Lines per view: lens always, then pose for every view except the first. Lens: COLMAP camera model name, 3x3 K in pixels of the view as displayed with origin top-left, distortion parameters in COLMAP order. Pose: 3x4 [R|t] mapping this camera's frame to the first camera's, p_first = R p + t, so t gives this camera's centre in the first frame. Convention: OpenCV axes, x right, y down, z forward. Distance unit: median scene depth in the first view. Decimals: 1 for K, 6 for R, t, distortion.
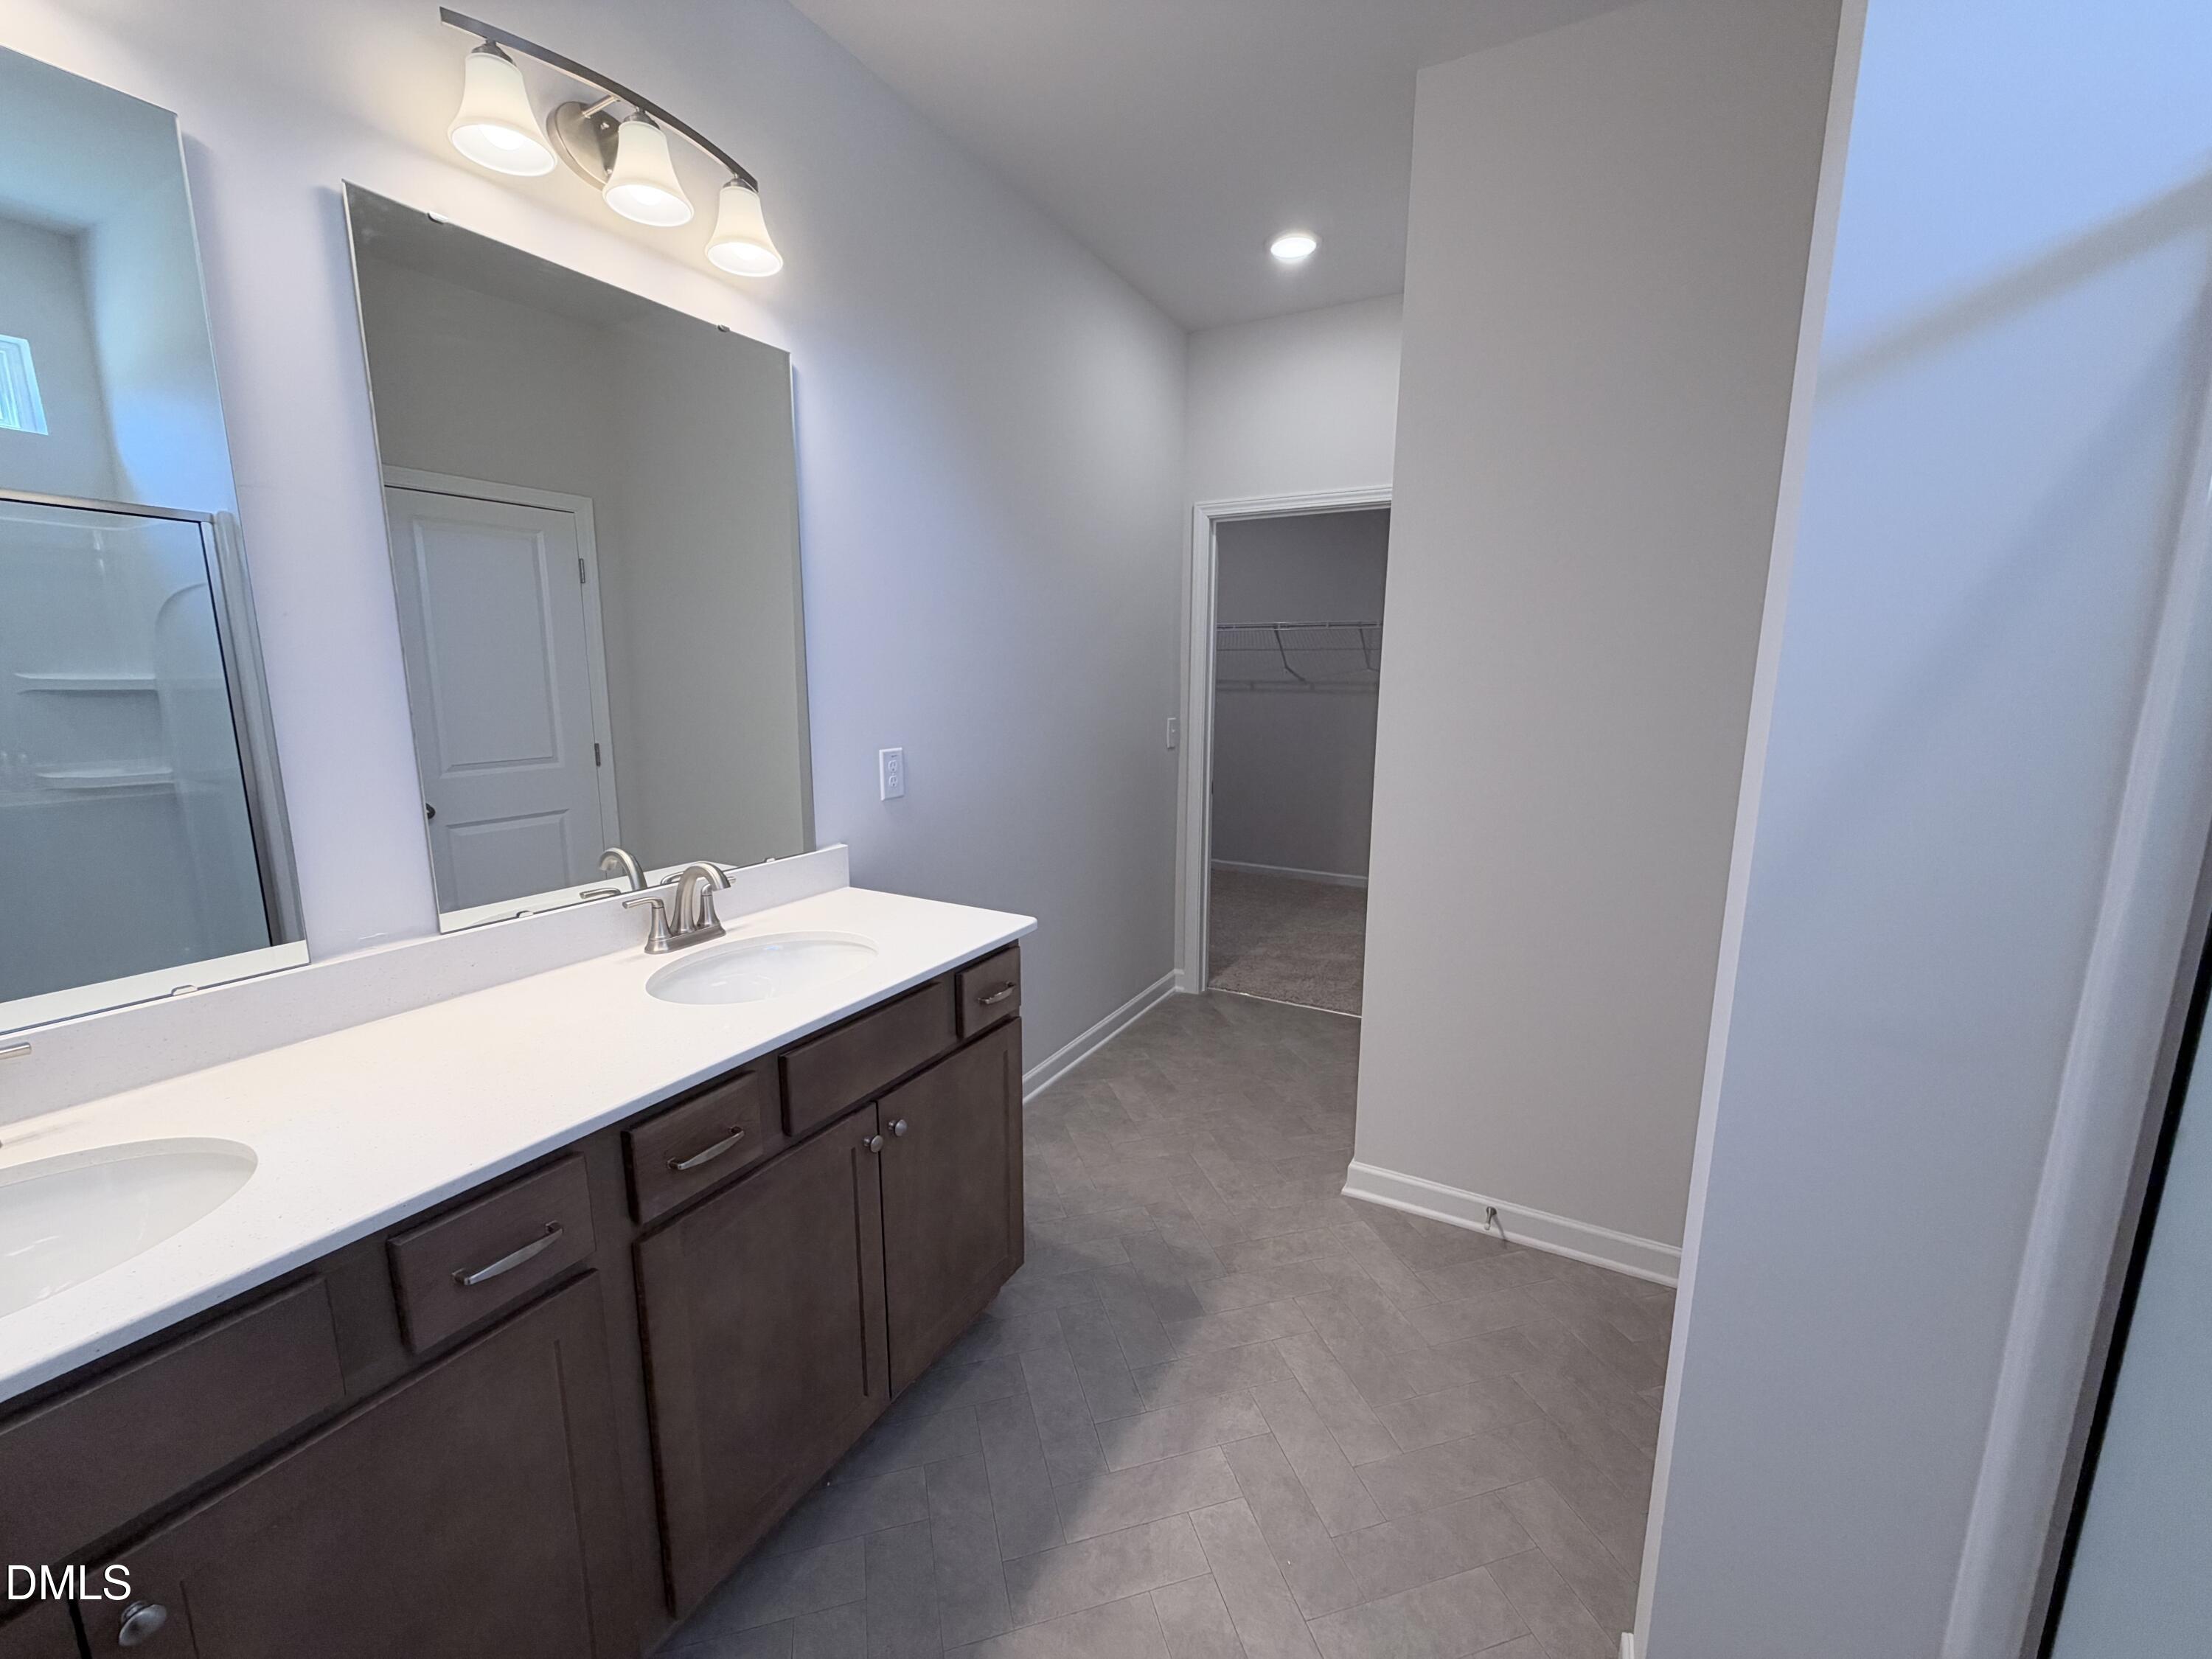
lens RADIAL K [[881.4, 0, 1099.0], [0, 881.4, 830.7], [0, 0, 1]] dist [0.000078, 0.000165]
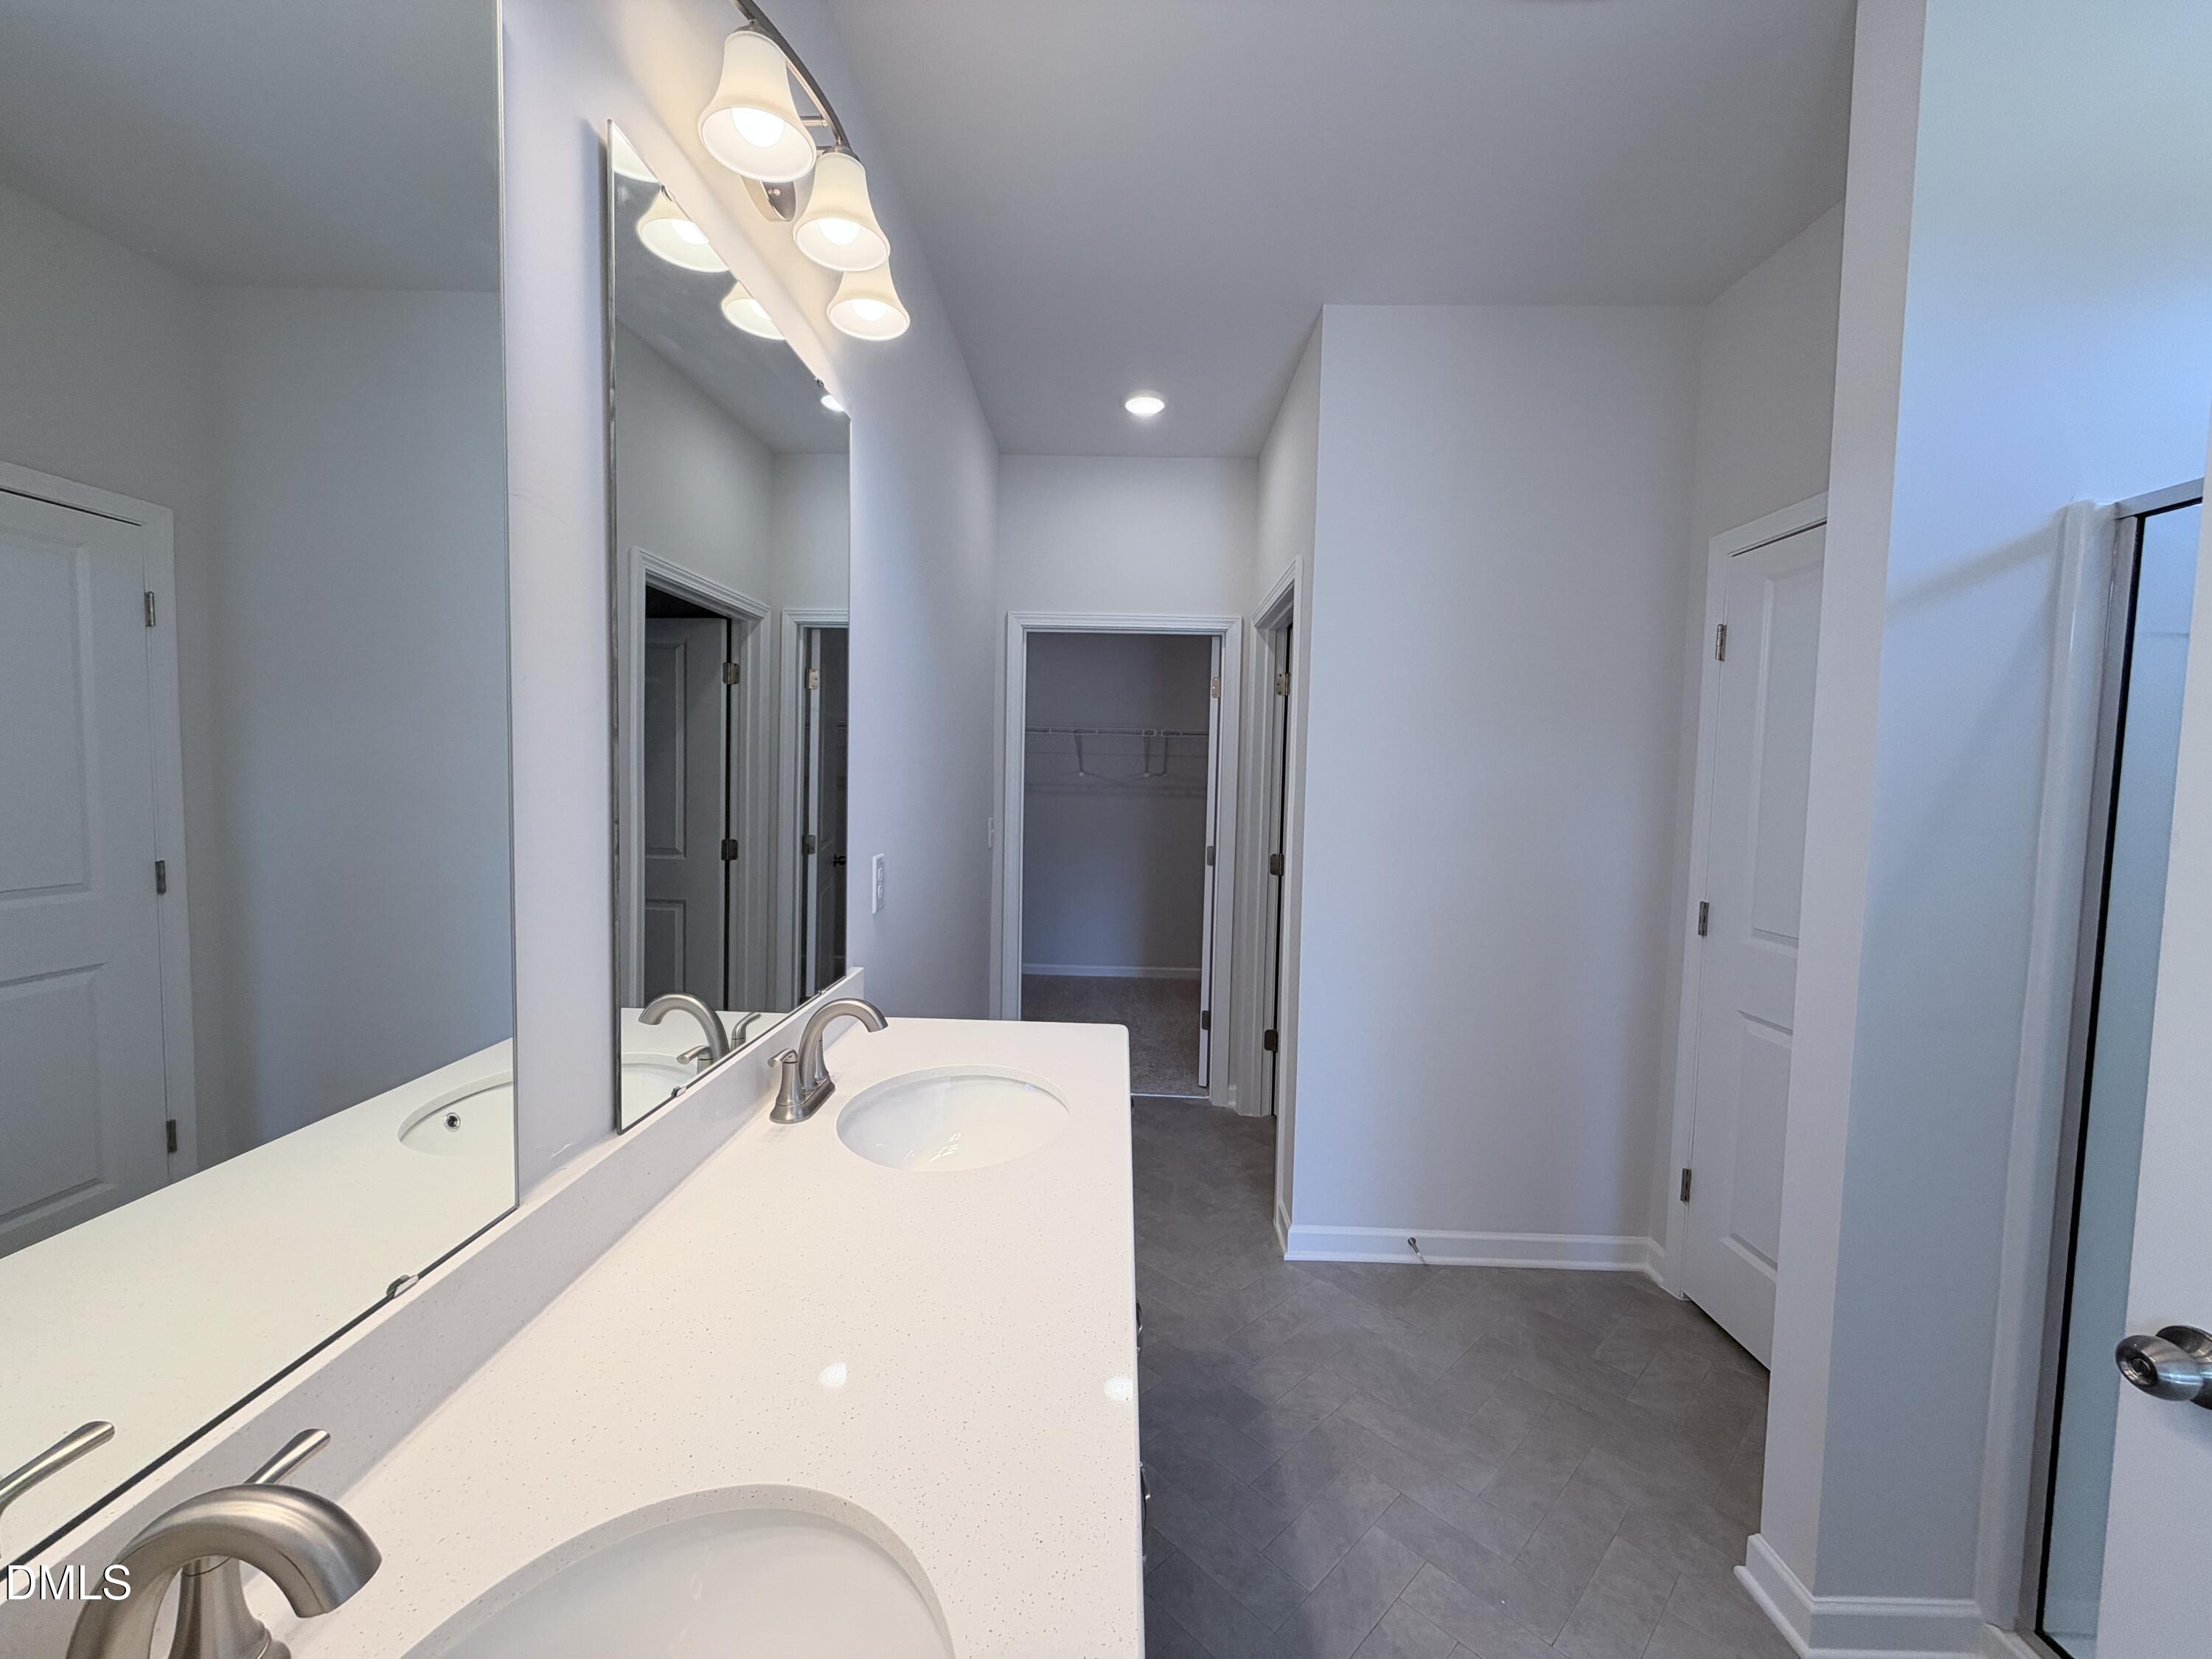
lens RADIAL K [[884.7, 0, 1111.6], [0, 884.7, 833.8], [0, 0, 1]] dist [0.013113, -0.000113]
pose [[0.881272, -0.013053, 0.472430, -0.490782], [0.063556, 0.993812, -0.091099, -0.020967], [-0.468317, 0.110309, 0.876648, 0.114142]]
